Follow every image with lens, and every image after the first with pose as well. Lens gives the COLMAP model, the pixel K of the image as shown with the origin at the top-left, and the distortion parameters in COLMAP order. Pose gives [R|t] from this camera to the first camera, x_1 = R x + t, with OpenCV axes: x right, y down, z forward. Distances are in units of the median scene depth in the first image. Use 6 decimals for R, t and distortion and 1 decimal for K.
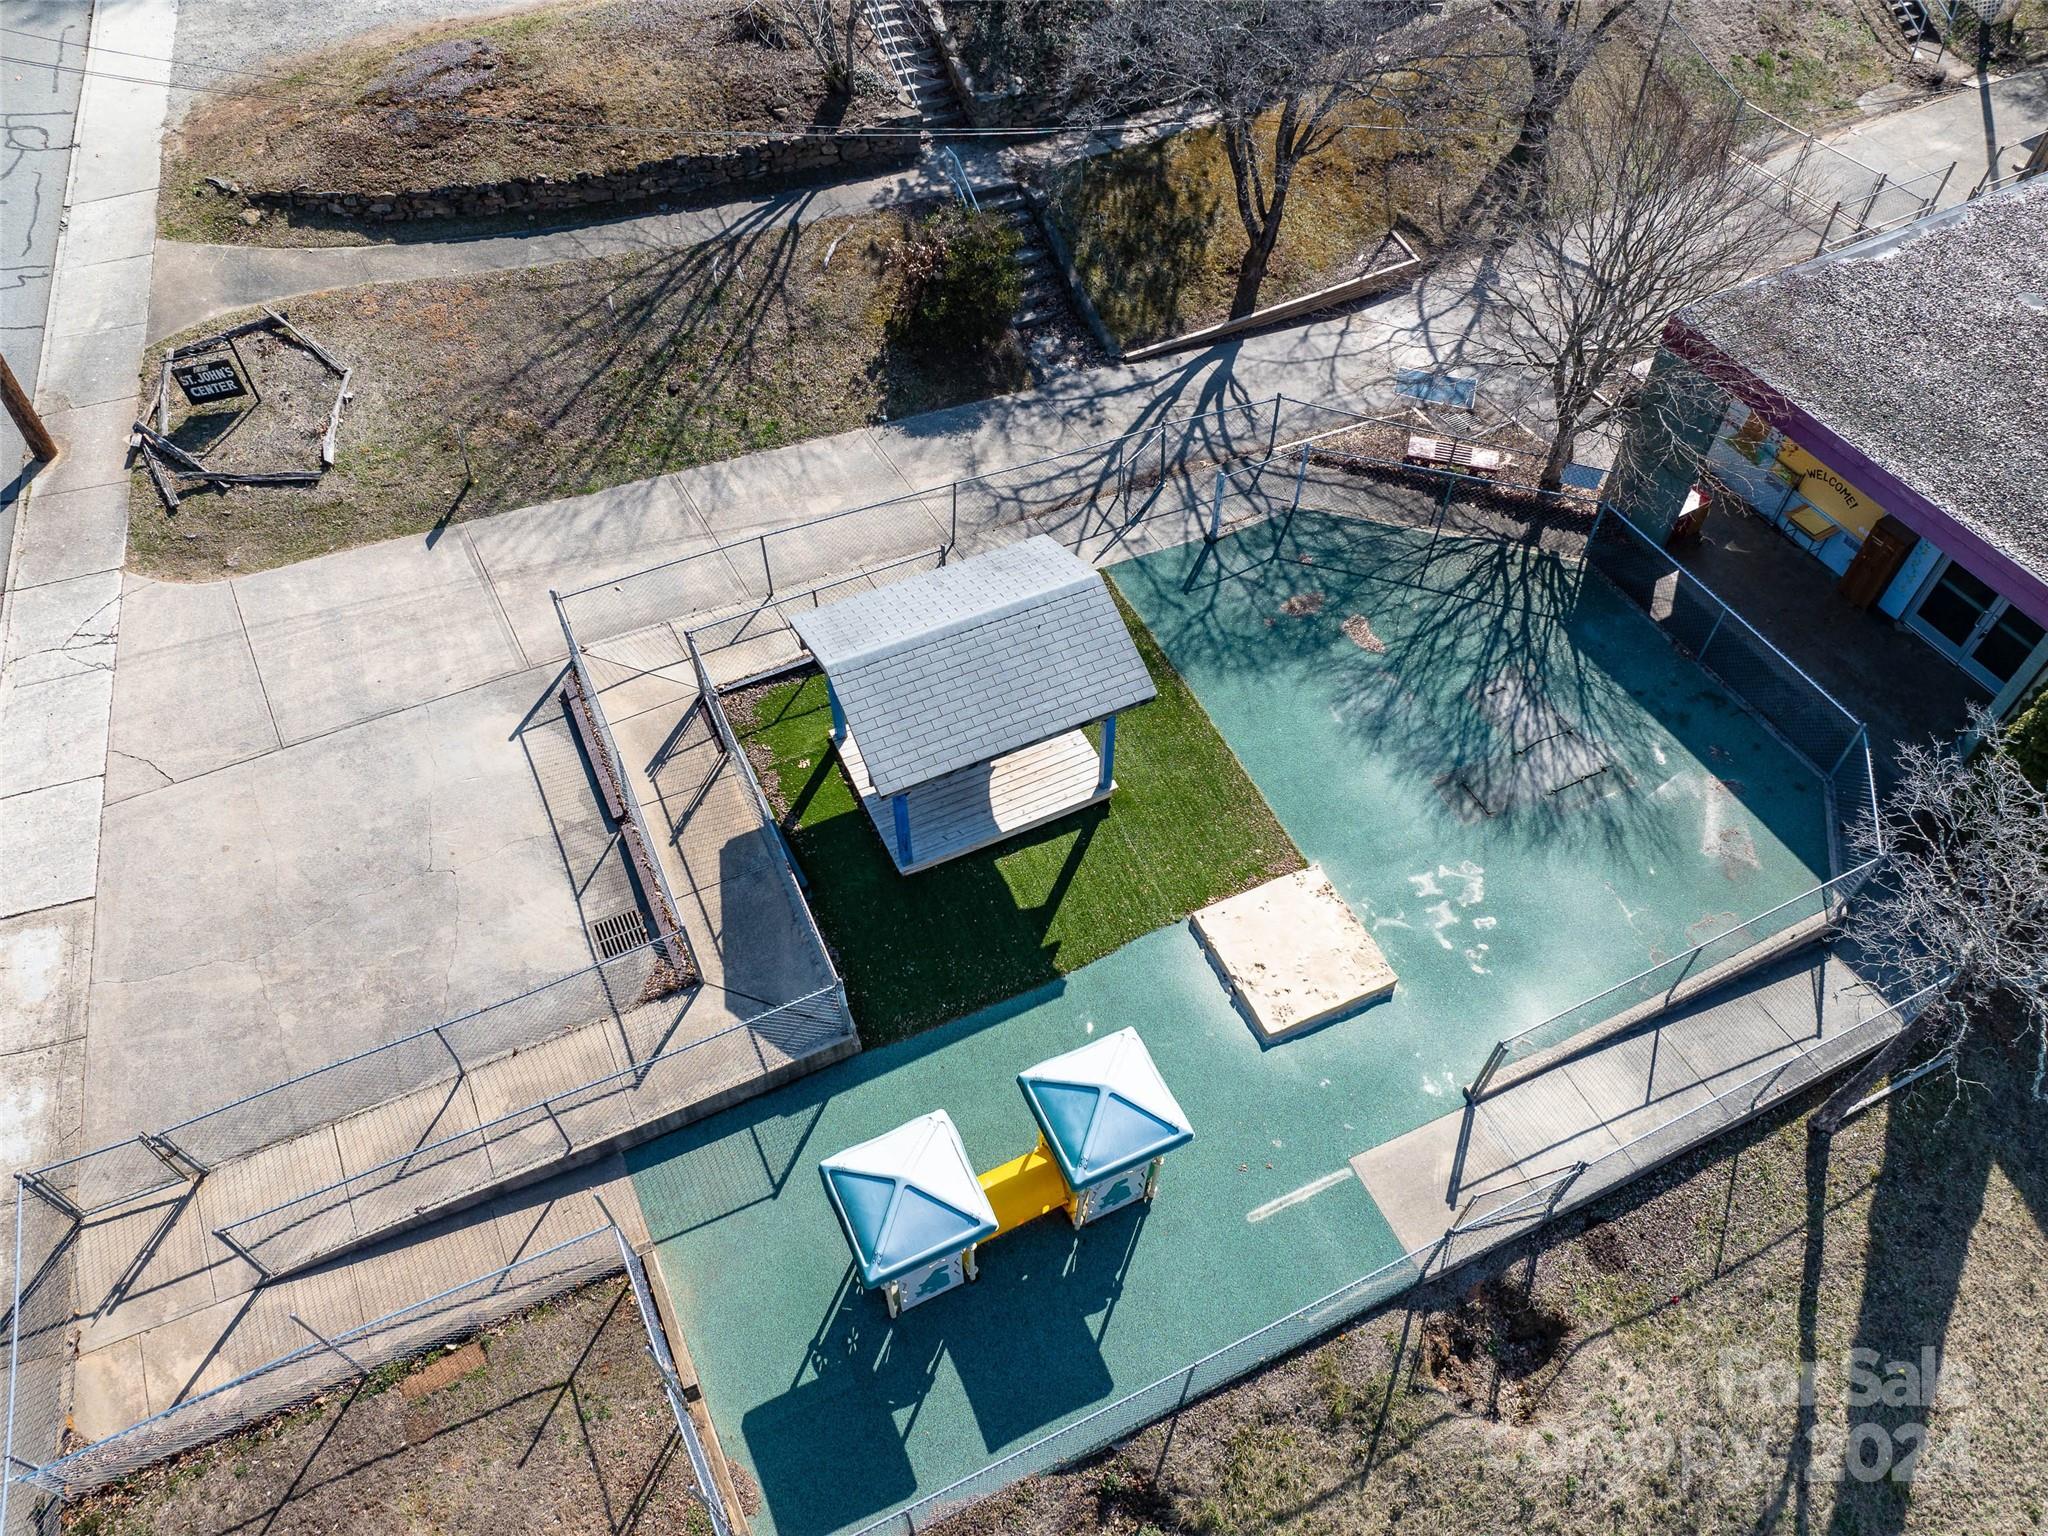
lens RADIAL K [[1452.0, 0, 1020.7], [0, 1452.0, 775.7], [0, 0, 1]] dist [-0.047965, 0.012477]
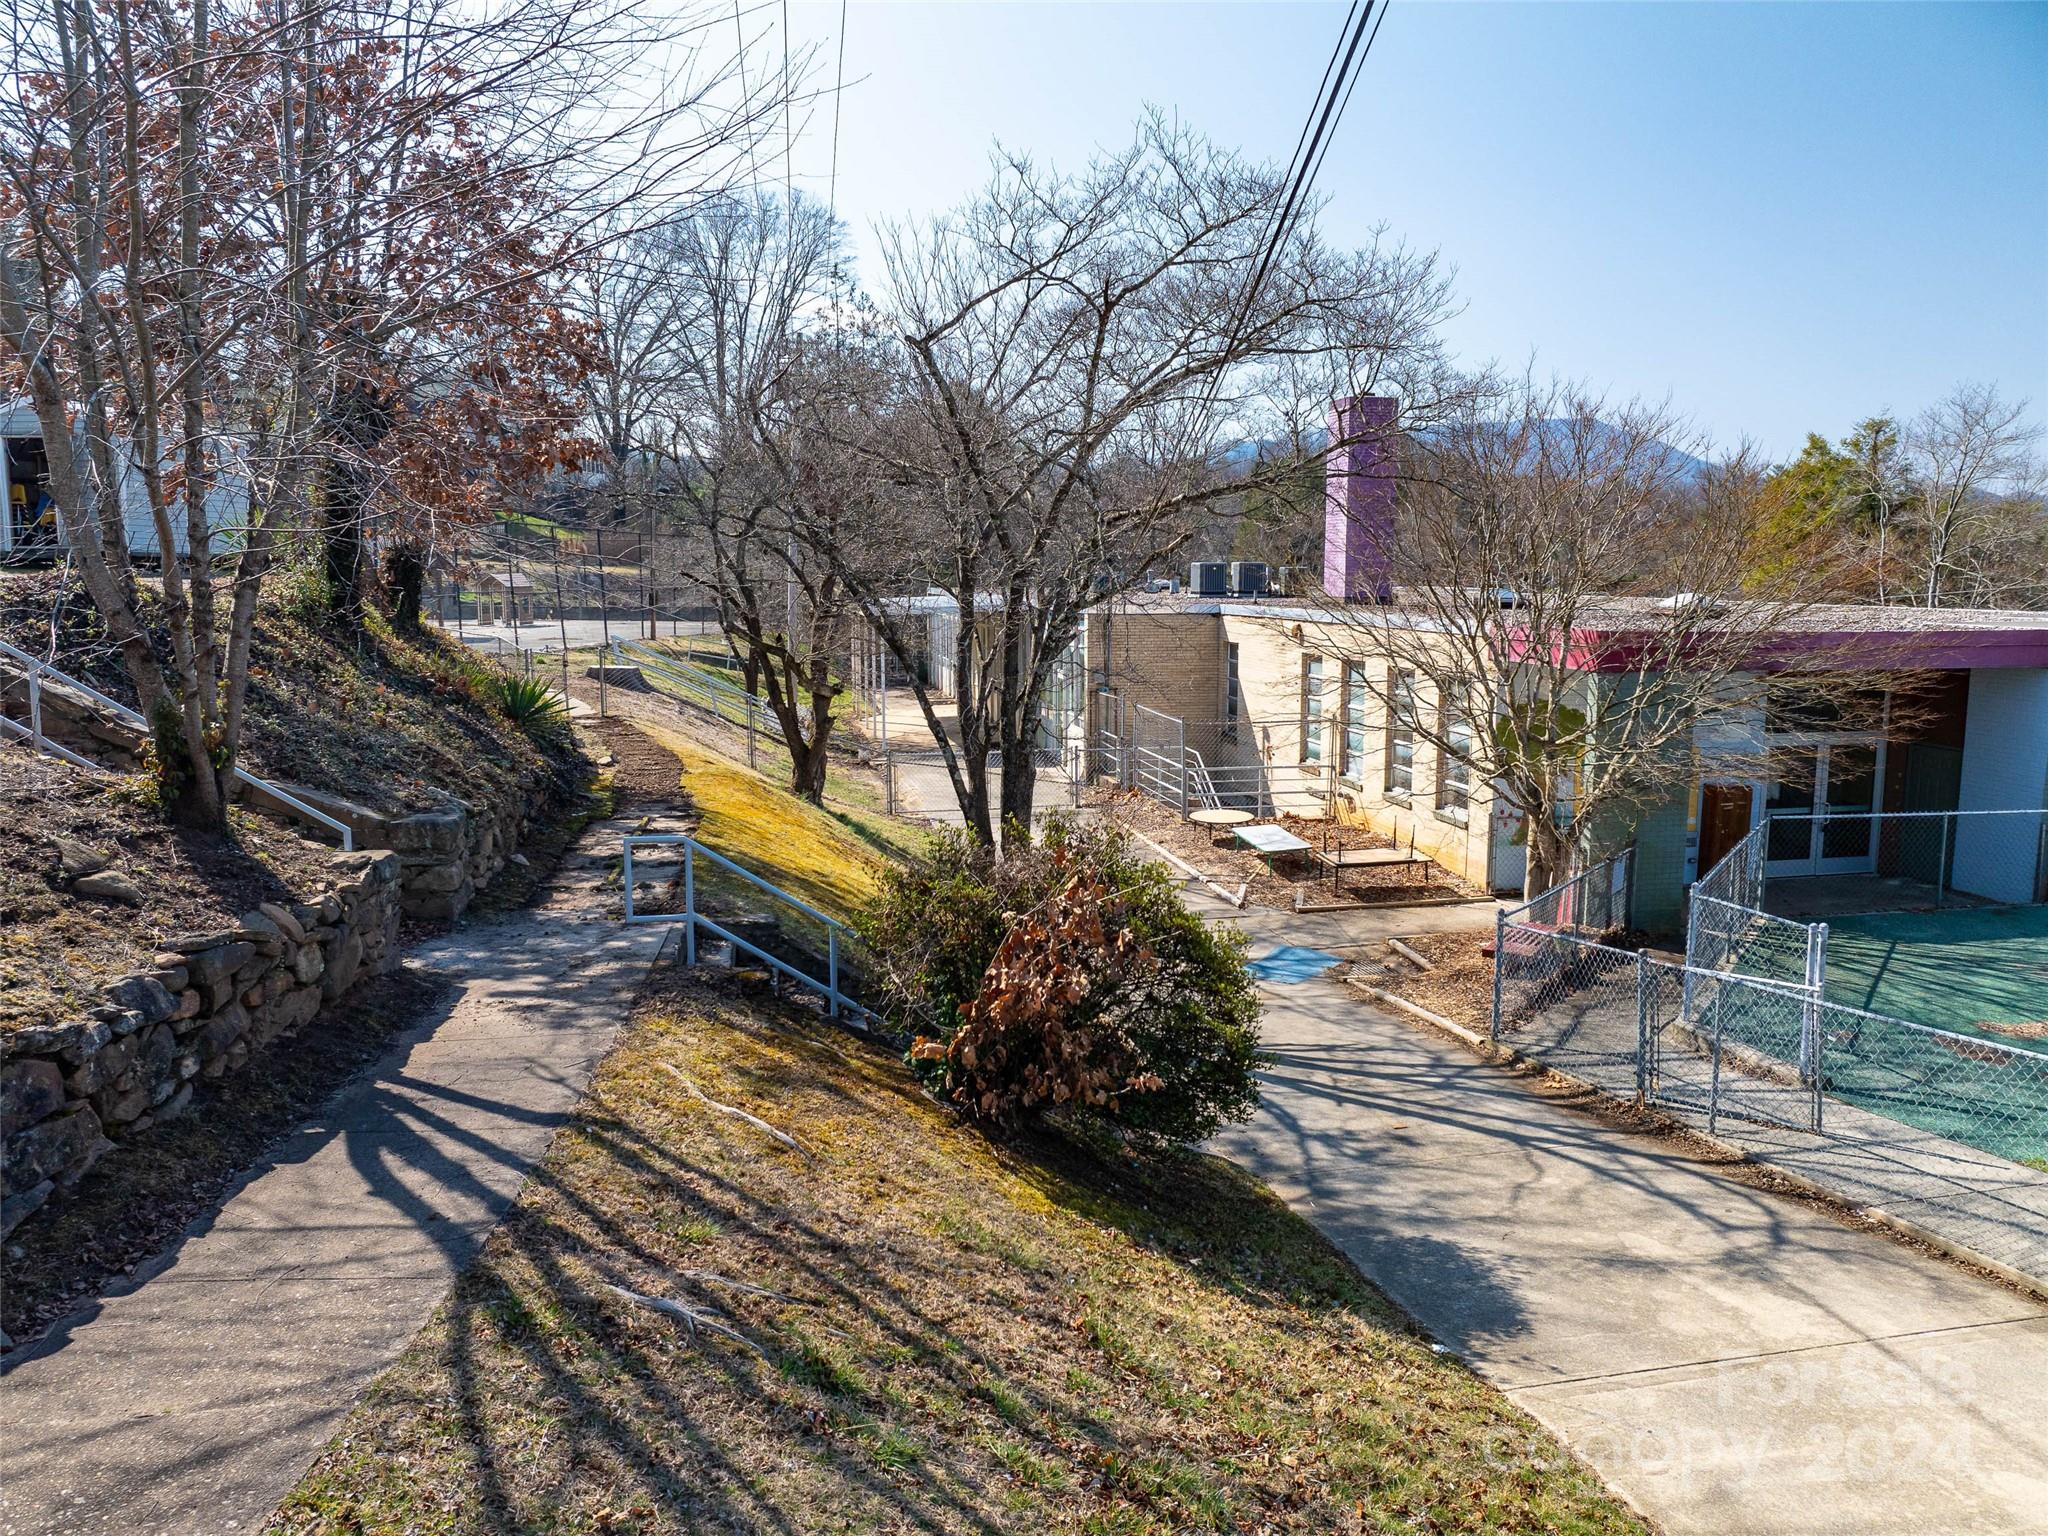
lens RADIAL K [[1452.0, 0, 1023.7], [0, 1452.0, 766.7], [0, 0, 1]] dist [-0.047965, 0.012477]
pose [[0.304320, -0.128590, 0.943850, -0.368064], [0.744613, 0.650073, -0.151515, -0.332527], [-0.594088, 0.748912, 0.293580, 0.853995]]
